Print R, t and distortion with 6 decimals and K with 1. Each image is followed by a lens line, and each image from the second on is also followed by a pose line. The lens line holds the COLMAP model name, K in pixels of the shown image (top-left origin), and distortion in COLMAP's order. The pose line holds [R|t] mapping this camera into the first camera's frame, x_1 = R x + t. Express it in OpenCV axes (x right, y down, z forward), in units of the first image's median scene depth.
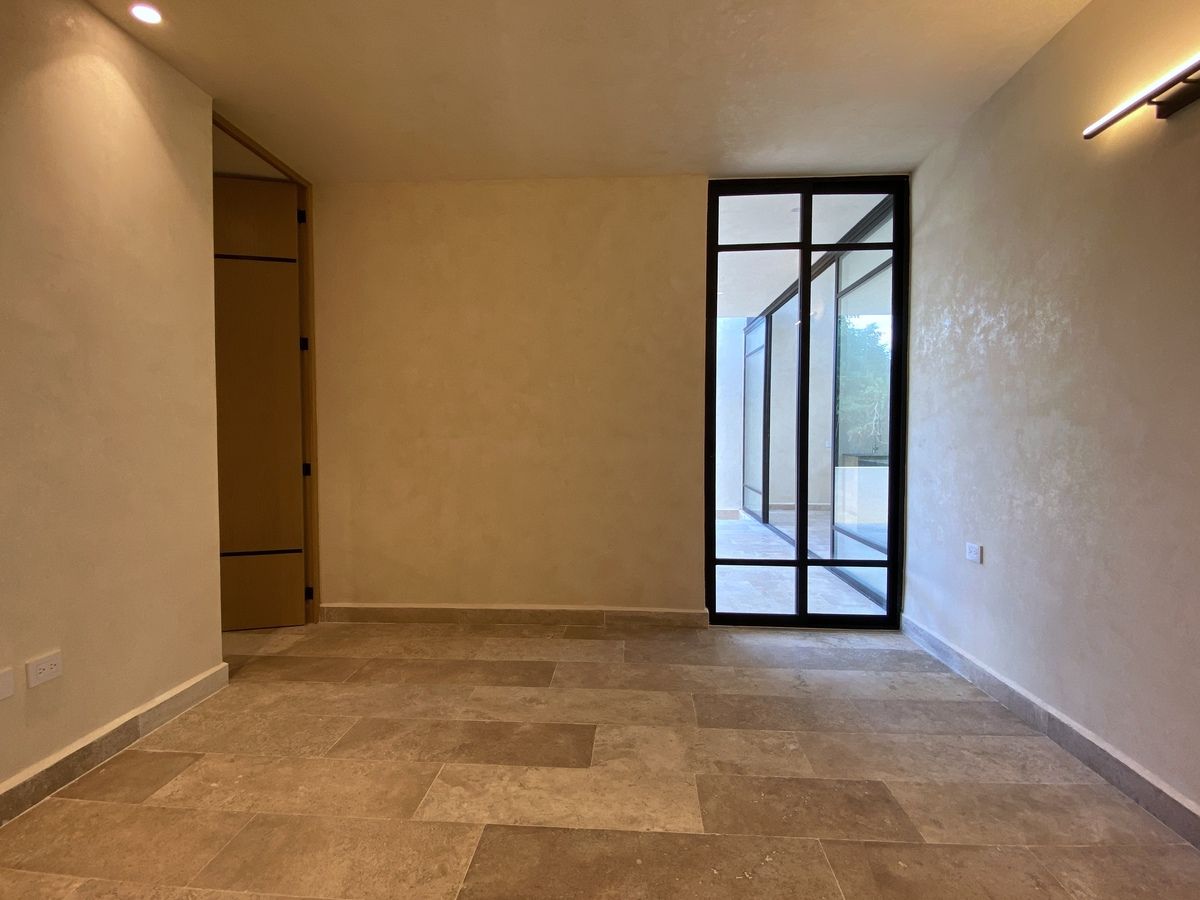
lens RADIAL K [[569.8, 0, 593.8], [0, 569.8, 443.7], [0, 0, 1]] dist [0.031900, -0.025002]
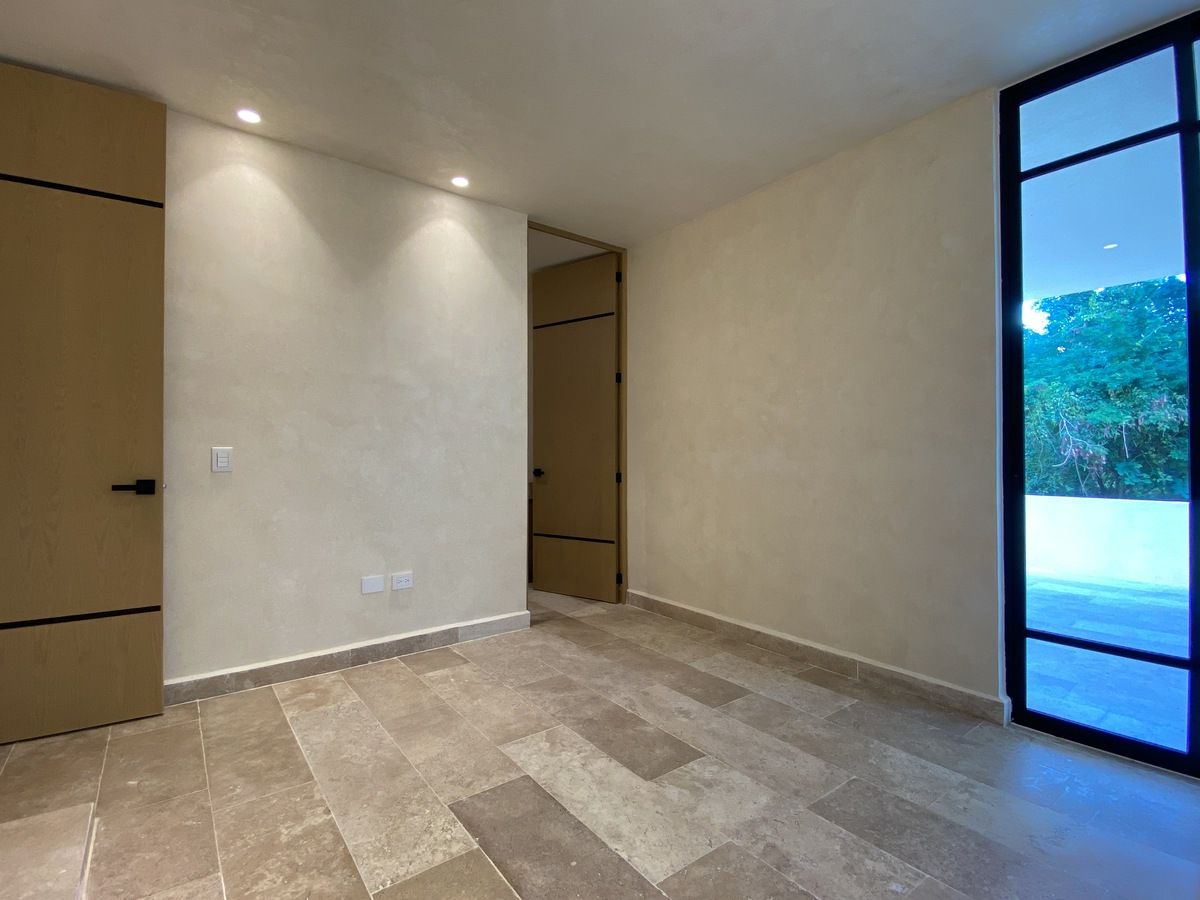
lens RADIAL K [[569.8, 0, 596.0], [0, 569.8, 443.6], [0, 0, 1]] dist [0.031900, -0.025002]
pose [[0.657970, -0.011847, -0.752951, 0.521239], [-0.016670, 0.999402, -0.030292, 0.015109], [0.752860, 0.032483, 0.657379, 0.207986]]
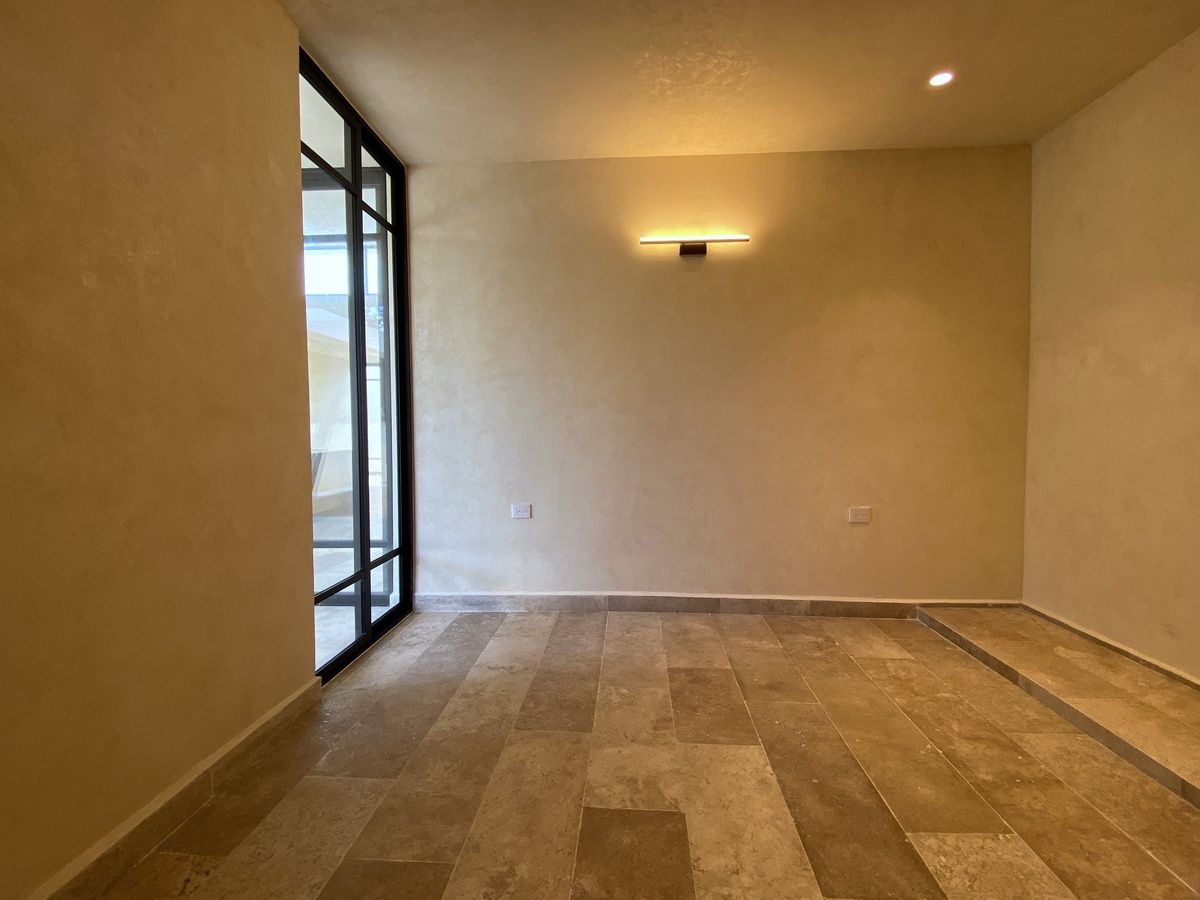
lens RADIAL K [[569.8, 0, 603.9], [0, 569.8, 443.8], [0, 0, 1]] dist [0.031900, -0.025002]
pose [[-0.017668, -0.030368, 0.999383, -0.630112], [0.022233, 0.999280, 0.030758, 0.002825], [-0.999597, 0.022763, -0.016981, 0.857896]]
